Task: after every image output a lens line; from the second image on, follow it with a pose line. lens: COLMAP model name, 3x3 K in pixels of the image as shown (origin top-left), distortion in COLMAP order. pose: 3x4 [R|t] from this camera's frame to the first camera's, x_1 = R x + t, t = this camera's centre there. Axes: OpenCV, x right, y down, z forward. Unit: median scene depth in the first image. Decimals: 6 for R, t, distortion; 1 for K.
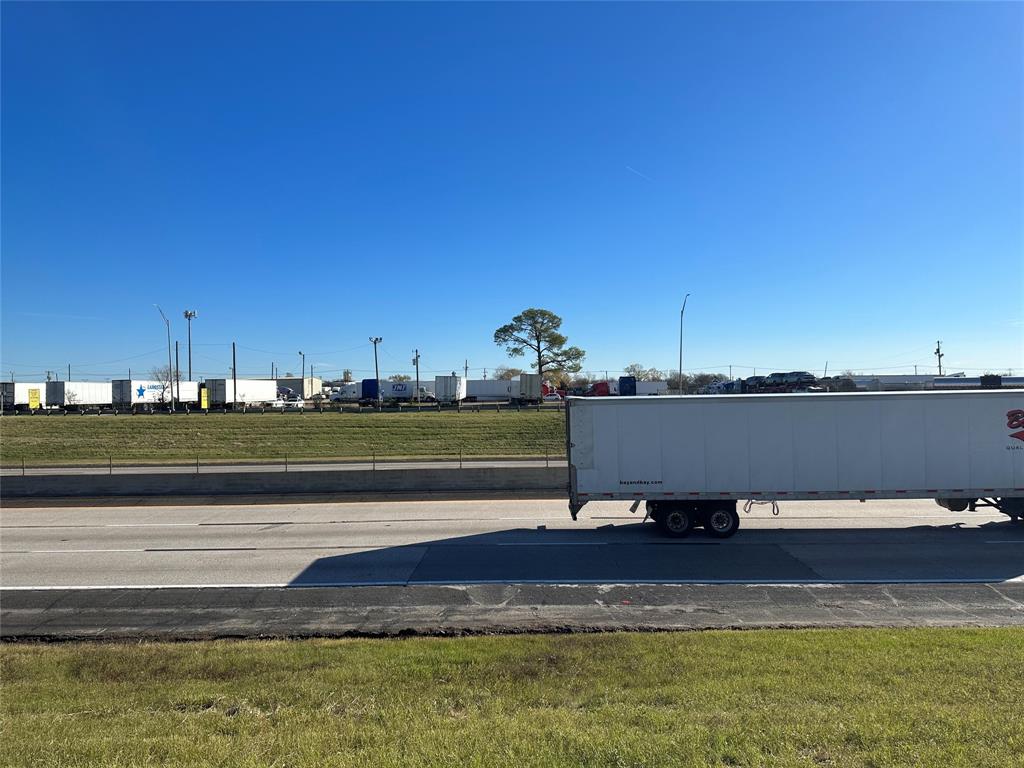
lens RADIAL K [[713.8, 0, 520.2], [0, 713.8, 377.5], [0, 0, 1]] dist [0.084397, -0.108706]
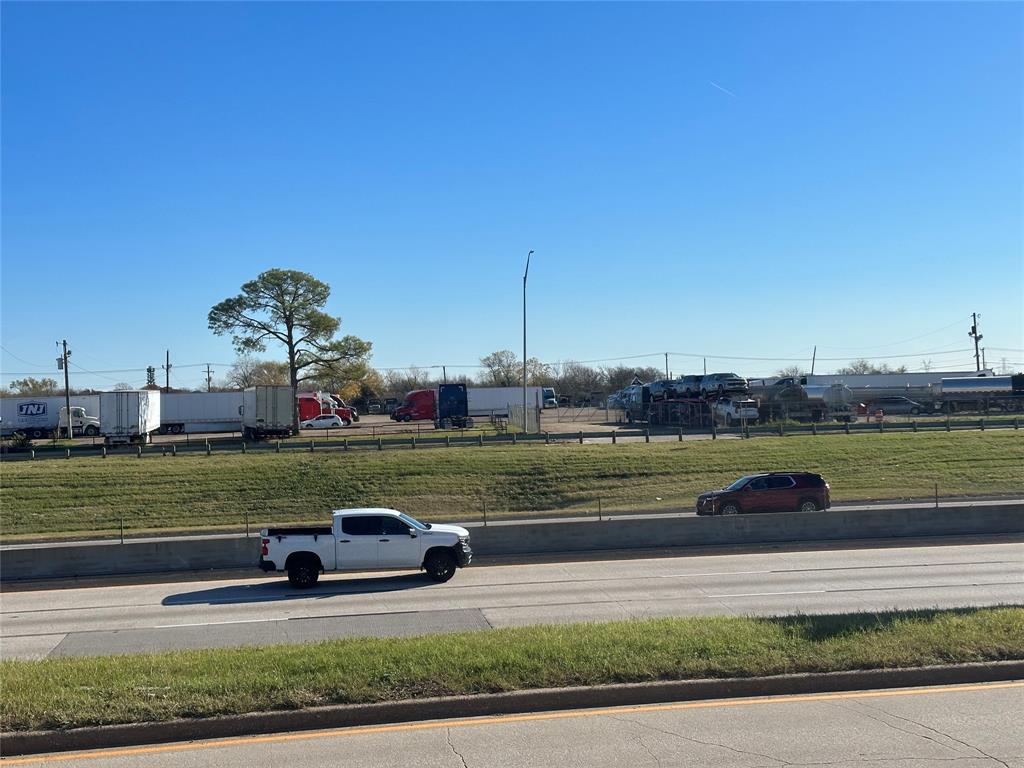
lens RADIAL K [[1426.6, 0, 511.7], [0, 1426.6, 383.9], [0, 0, 1]] dist [0.131508, 0.000000]
pose [[0.988473, -0.017909, 0.150334, 0.028530], [0.016679, 0.999816, 0.009437, -0.012759], [-0.150475, -0.006821, 0.988590, -0.156373]]
